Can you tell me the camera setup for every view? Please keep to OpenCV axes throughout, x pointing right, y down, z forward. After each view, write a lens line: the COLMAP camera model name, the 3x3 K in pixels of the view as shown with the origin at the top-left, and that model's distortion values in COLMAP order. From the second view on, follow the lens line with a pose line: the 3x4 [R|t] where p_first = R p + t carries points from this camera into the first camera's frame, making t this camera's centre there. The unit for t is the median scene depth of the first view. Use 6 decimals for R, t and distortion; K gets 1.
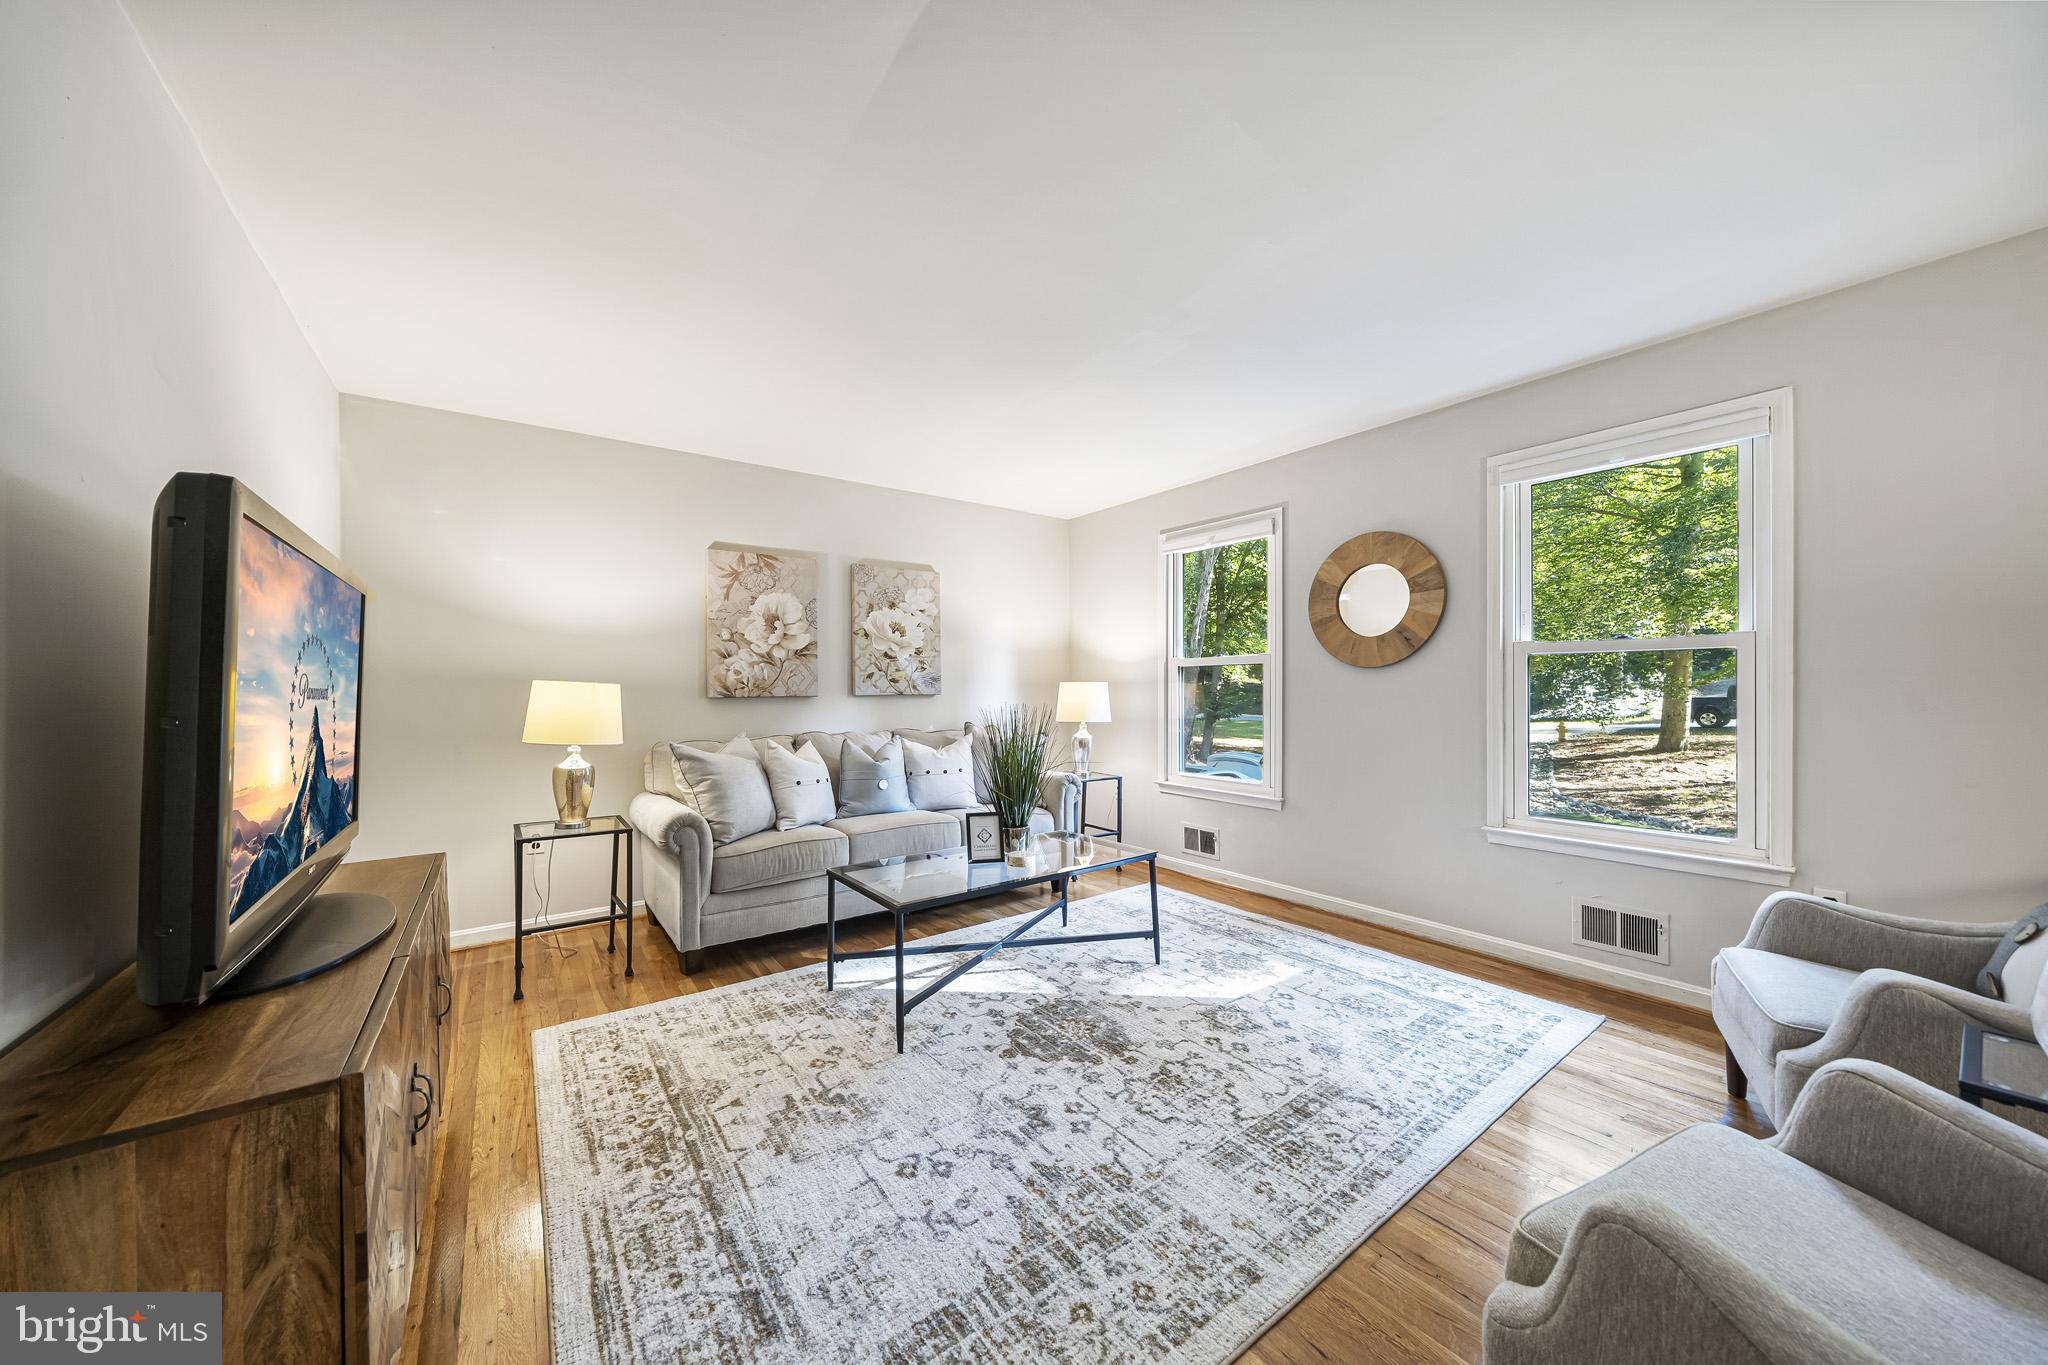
lens RADIAL K [[715.3, 0, 992.4], [0, 715.3, 686.2], [0, 0, 1]] dist [0.001066, 0.000042]
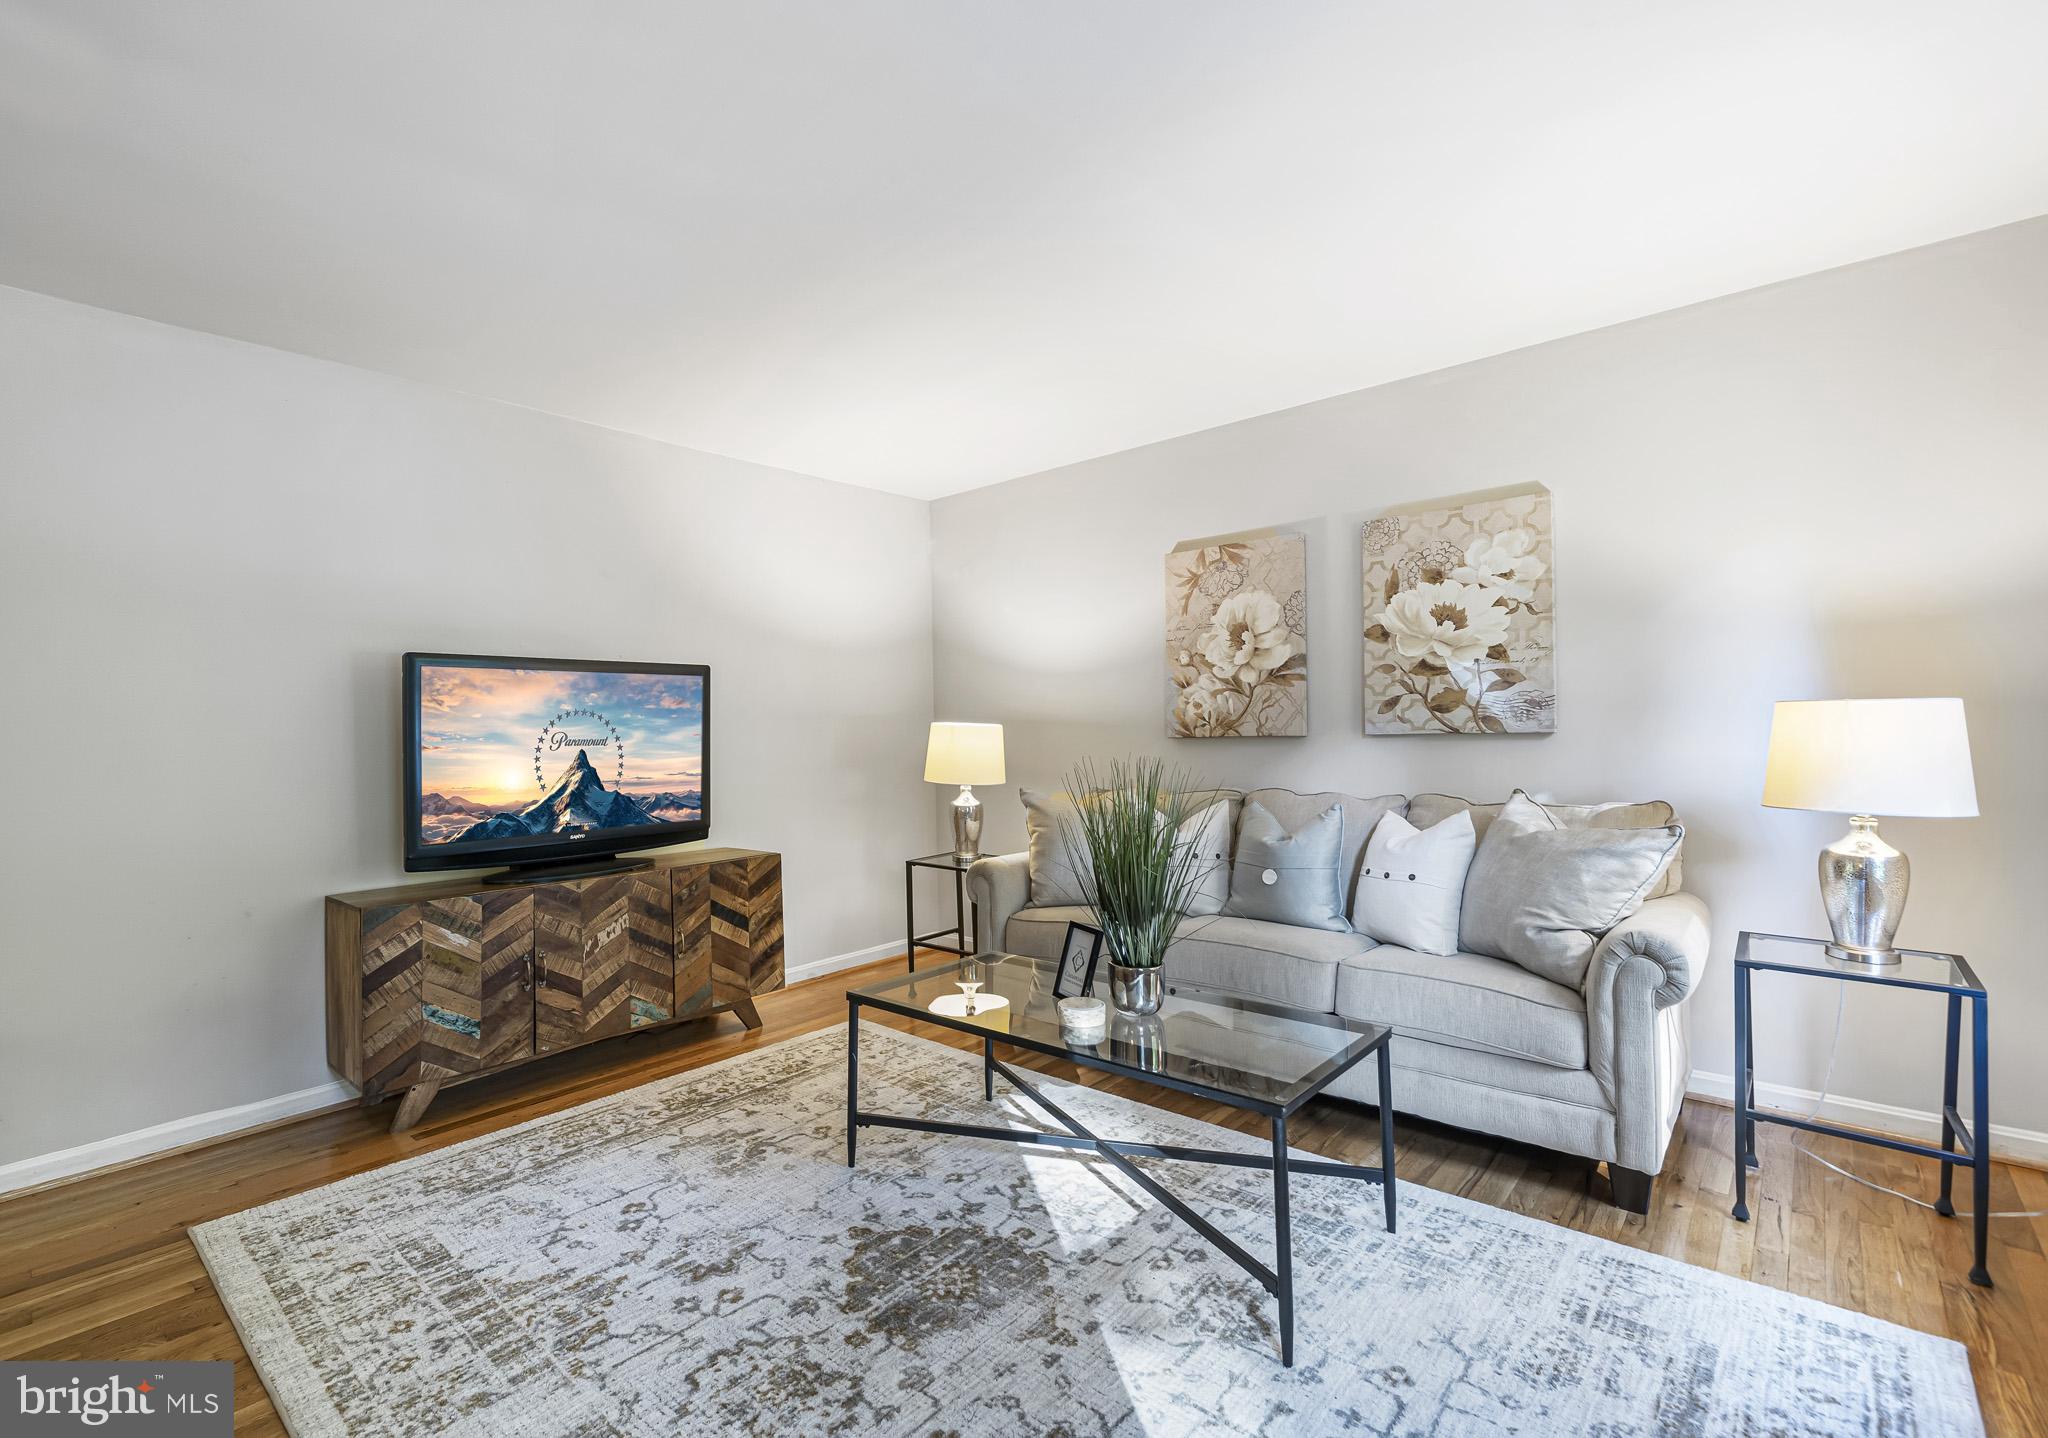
lens RADIAL K [[913.7, 0, 930.8], [0, 913.7, 727.2], [0, 0, 1]] dist [-0.001087, 0.008166]
pose [[0.197903, -0.000118, -0.980222, 0.806324], [0.024556, 0.999687, 0.004837, -0.010604], [0.979914, -0.025028, 0.197844, 0.750587]]
